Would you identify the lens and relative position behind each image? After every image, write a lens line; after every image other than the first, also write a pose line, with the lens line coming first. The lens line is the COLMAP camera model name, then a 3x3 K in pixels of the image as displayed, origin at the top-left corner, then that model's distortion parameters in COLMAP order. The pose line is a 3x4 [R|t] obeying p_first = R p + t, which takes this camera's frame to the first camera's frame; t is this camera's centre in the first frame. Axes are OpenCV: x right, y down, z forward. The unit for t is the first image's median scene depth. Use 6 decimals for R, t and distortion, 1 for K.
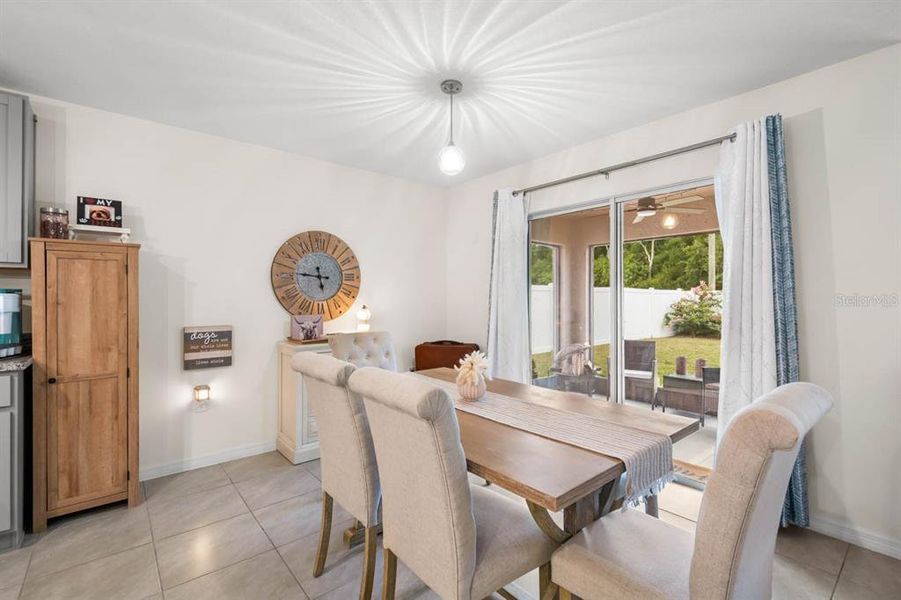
lens RADIAL K [[405.5, 0, 449.6], [0, 405.5, 296.9], [0, 0, 1]] dist [0.008254, -0.004365]
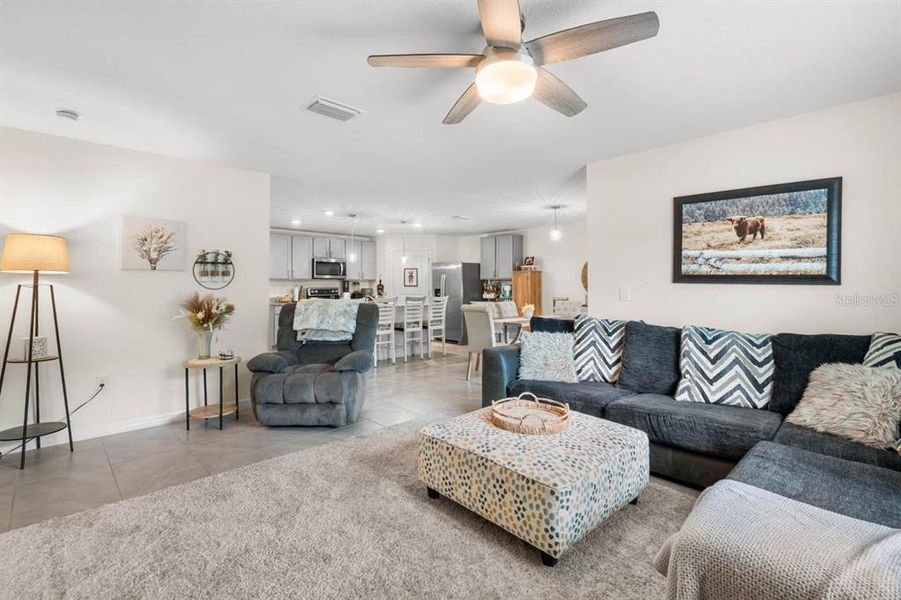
lens RADIAL K [[405.5, 0, 449.1], [0, 405.5, 292.2], [0, 0, 1]] dist [0.008254, -0.004365]
pose [[0.078109, 0.014248, -0.996843, 2.380280], [0.005401, 0.999877, 0.014714, -0.007595], [0.996930, -0.006533, 0.078023, 0.083781]]
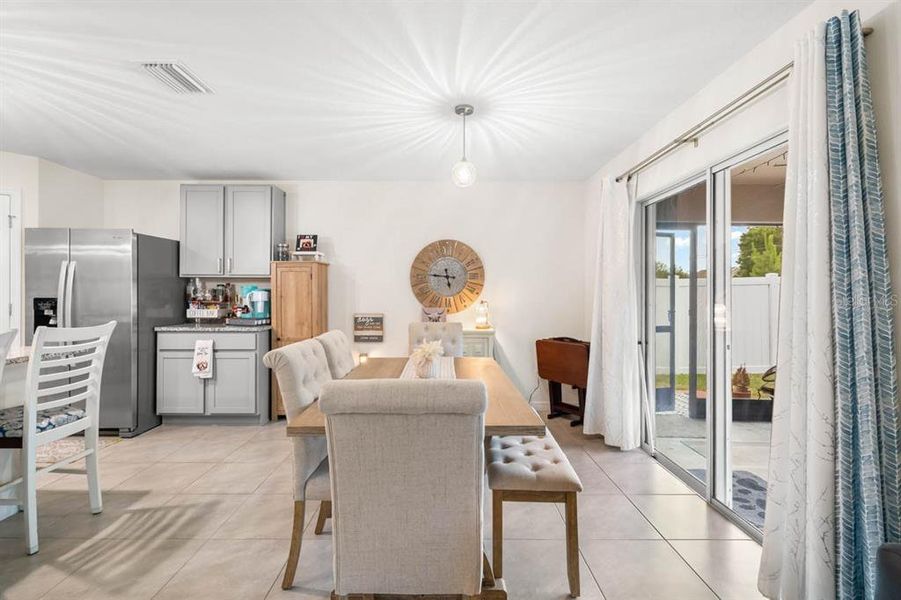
lens RADIAL K [[405.5, 0, 443.8], [0, 405.5, 293.4], [0, 0, 1]] dist [0.008254, -0.004365]
pose [[0.763979, 0.001613, -0.645239, 0.650094], [-0.000717, 0.999998, 0.001651, -0.002017], [0.645241, -0.000799, 0.763979, 0.081742]]
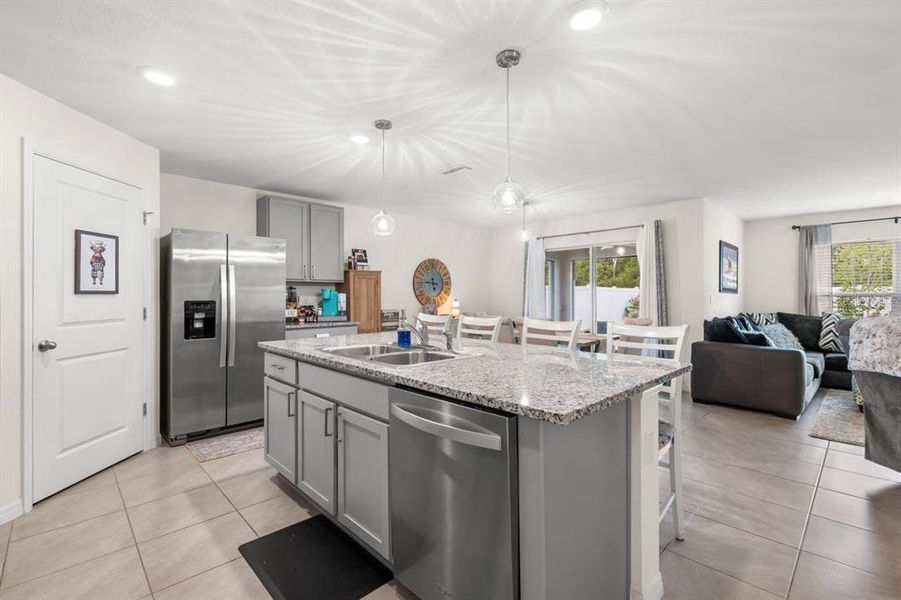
lens RADIAL K [[405.5, 0, 449.1], [0, 405.5, 293.9], [0, 0, 1]] dist [0.008254, -0.004365]
pose [[0.997613, -0.000062, 0.069051, -0.530116], [-0.000121, 0.999997, 0.002639, -0.010892], [-0.069051, -0.002641, 0.997610, -1.159581]]
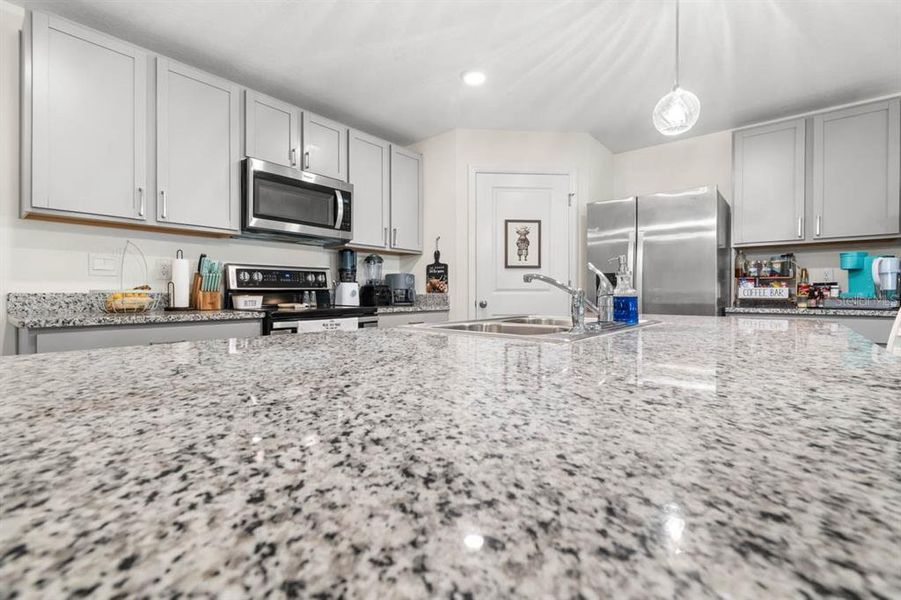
lens RADIAL K [[405.5, 0, 449.2], [0, 405.5, 295.8], [0, 0, 1]] dist [0.008254, -0.004365]
pose [[0.171130, 0.005835, -0.985231, -0.065717], [0.003202, 0.999974, 0.006479, 0.078998], [0.985243, -0.004264, 0.171107, -0.472428]]
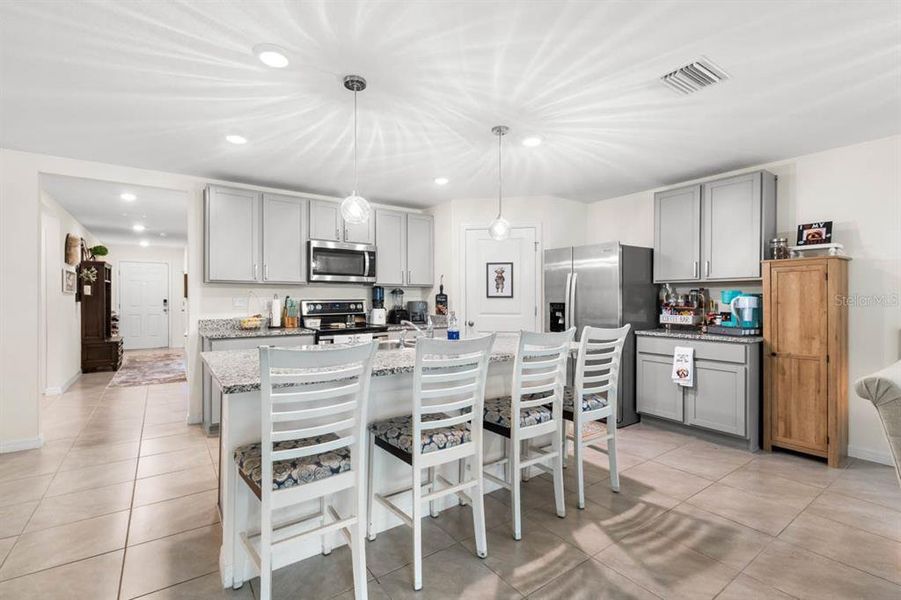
lens RADIAL K [[405.5, 0, 447.3], [0, 405.5, 301.5], [0, 0, 1]] dist [0.008254, -0.004365]
pose [[-0.081870, 0.006631, -0.996621, 0.535743], [0.003810, 0.999973, 0.006340, -0.002773], [0.996636, -0.003279, -0.081893, -0.067833]]
